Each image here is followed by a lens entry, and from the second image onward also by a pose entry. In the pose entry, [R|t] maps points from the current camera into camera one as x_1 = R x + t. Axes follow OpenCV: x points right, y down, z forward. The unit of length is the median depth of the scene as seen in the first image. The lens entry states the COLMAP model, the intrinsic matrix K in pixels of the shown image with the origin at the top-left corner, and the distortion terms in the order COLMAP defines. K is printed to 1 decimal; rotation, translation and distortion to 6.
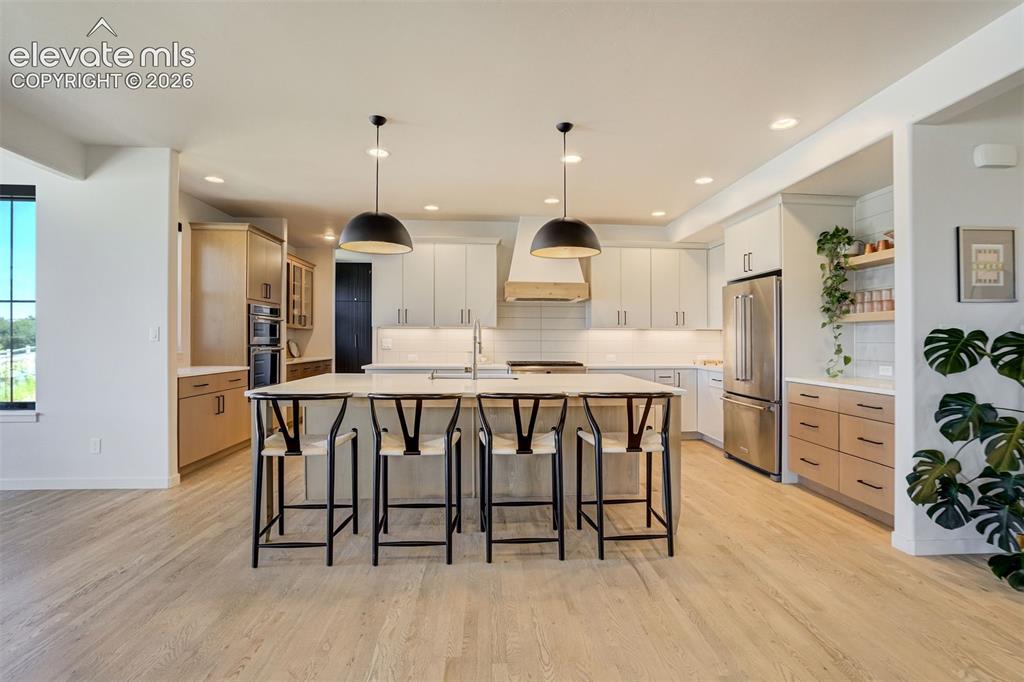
lens RADIAL K [[475.2, 0, 506.6], [0, 475.2, 334.1], [0, 0, 1]] dist [-0.043065, 0.013309]
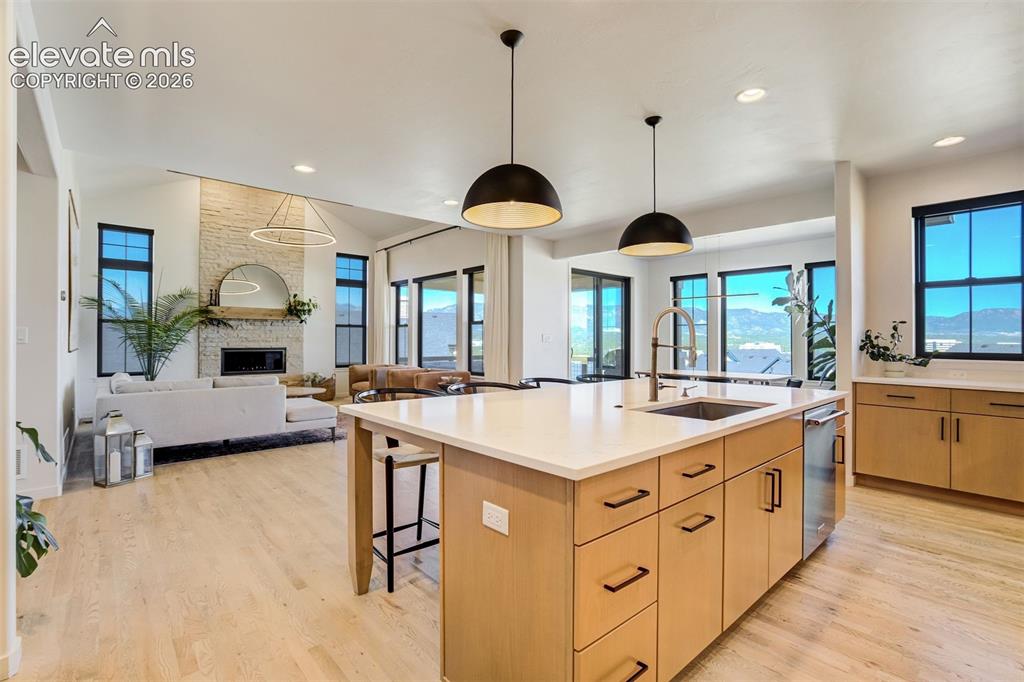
lens RADIAL K [[475.2, 0, 514.9], [0, 475.2, 334.4], [0, 0, 1]] dist [-0.043065, 0.013309]
pose [[-0.780359, -0.016621, -0.625111, 0.631885], [-0.000101, 0.999650, -0.026453, 0.021413], [0.625332, -0.020580, -0.780087, 1.744687]]
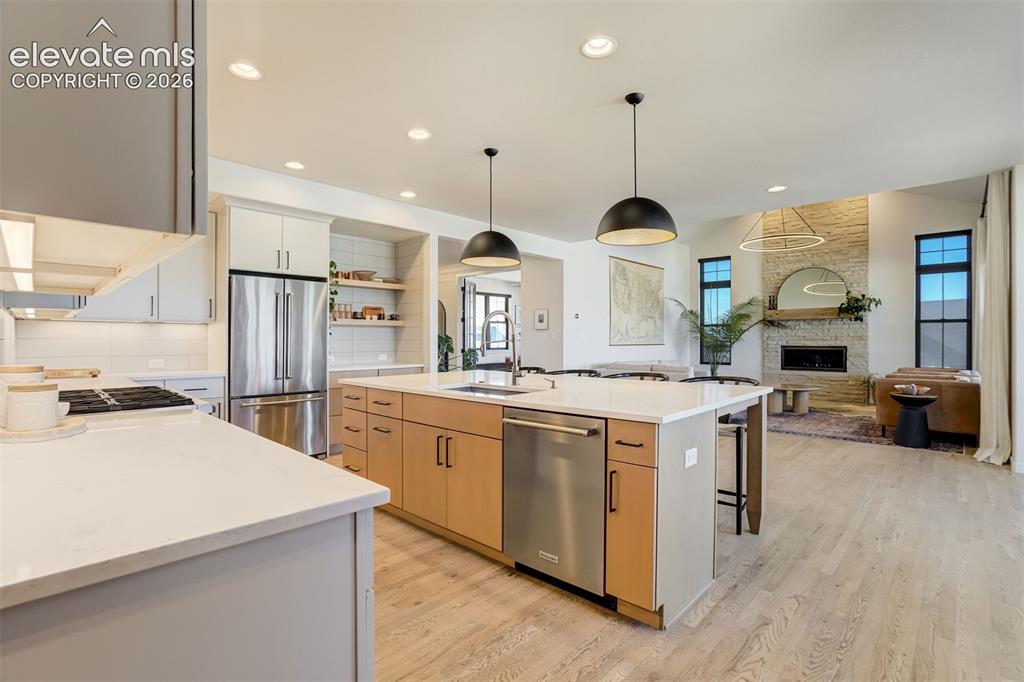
lens RADIAL K [[475.2, 0, 530.8], [0, 475.2, 337.2], [0, 0, 1]] dist [-0.043065, 0.013309]
pose [[-0.711583, -0.003644, 0.702592, -0.827478], [-0.012682, 0.999890, -0.007659, 0.017504], [-0.702487, -0.014360, -0.711552, 1.970830]]
